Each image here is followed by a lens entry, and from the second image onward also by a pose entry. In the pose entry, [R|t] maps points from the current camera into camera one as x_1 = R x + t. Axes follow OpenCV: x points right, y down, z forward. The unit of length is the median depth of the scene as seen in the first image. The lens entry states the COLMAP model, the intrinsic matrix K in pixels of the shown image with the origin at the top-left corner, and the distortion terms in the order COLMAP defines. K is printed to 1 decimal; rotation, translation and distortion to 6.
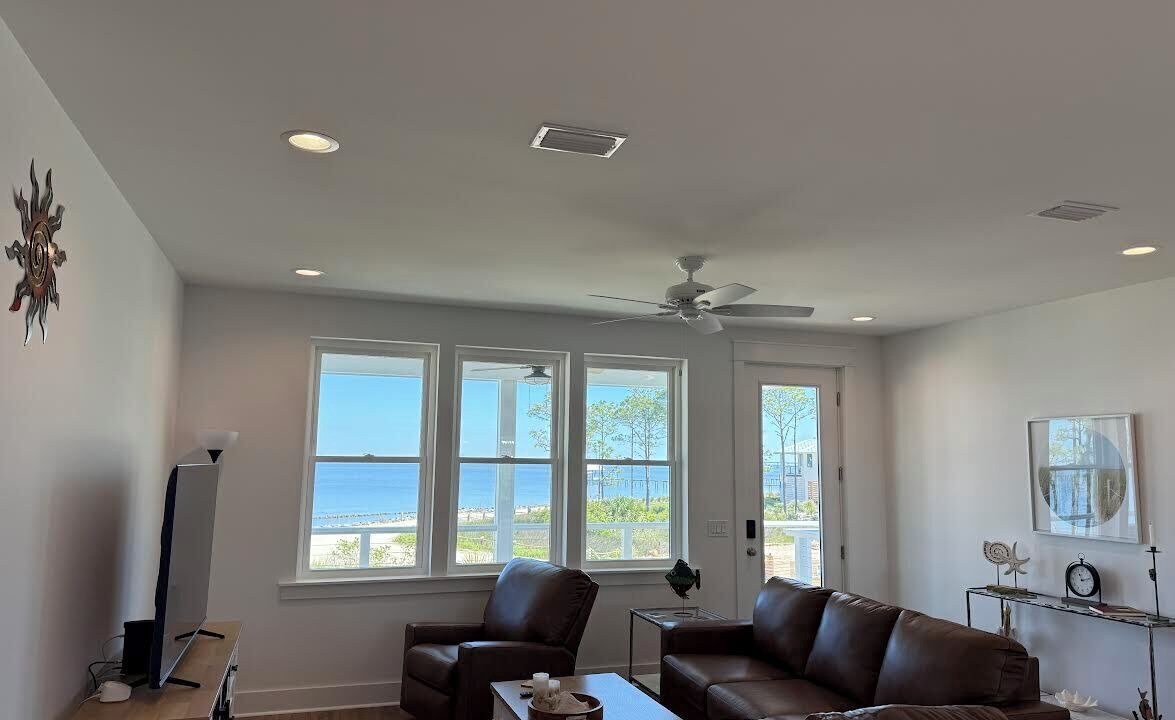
lens RADIAL K [[793.3, 0, 557.5], [0, 793.3, 361.0], [0, 0, 1]] dist [0.034190, -0.058728]
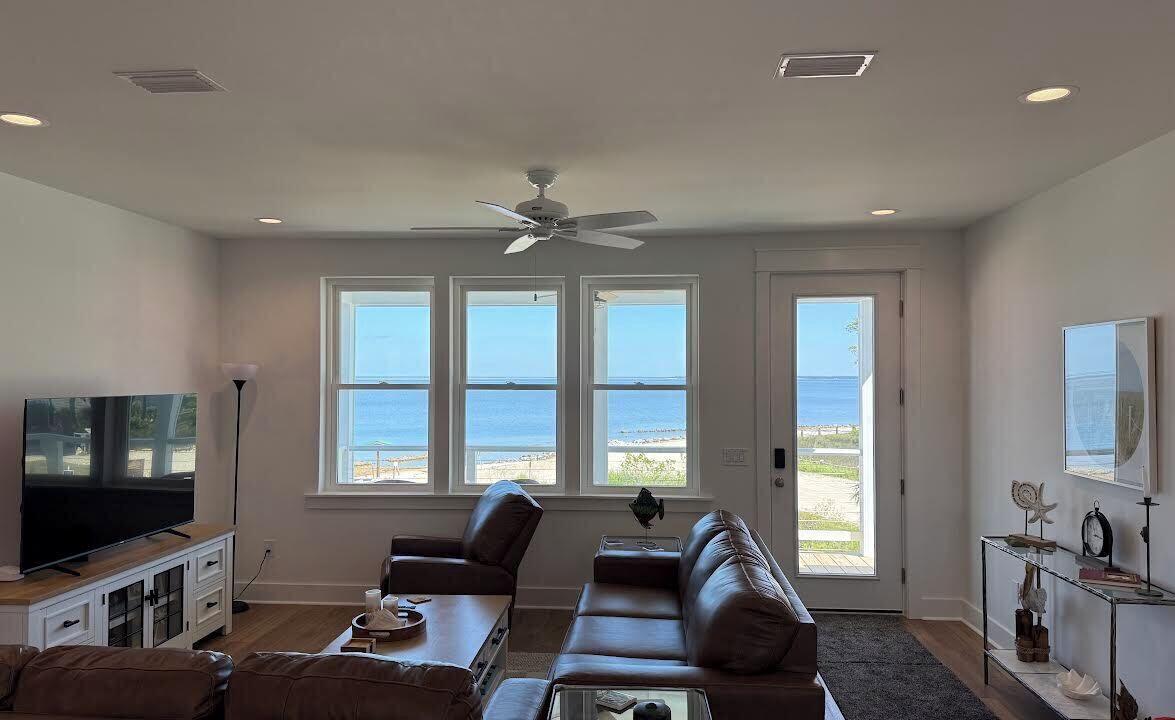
lens RADIAL K [[793.3, 0, 557.5], [0, 793.3, 361.0], [0, 0, 1]] dist [0.034190, -0.058728]
pose [[0.921751, -0.022208, -0.387145, 0.432476], [0.060694, 0.994317, 0.087468, 0.008465], [0.383002, -0.104121, 0.917861, 0.101532]]
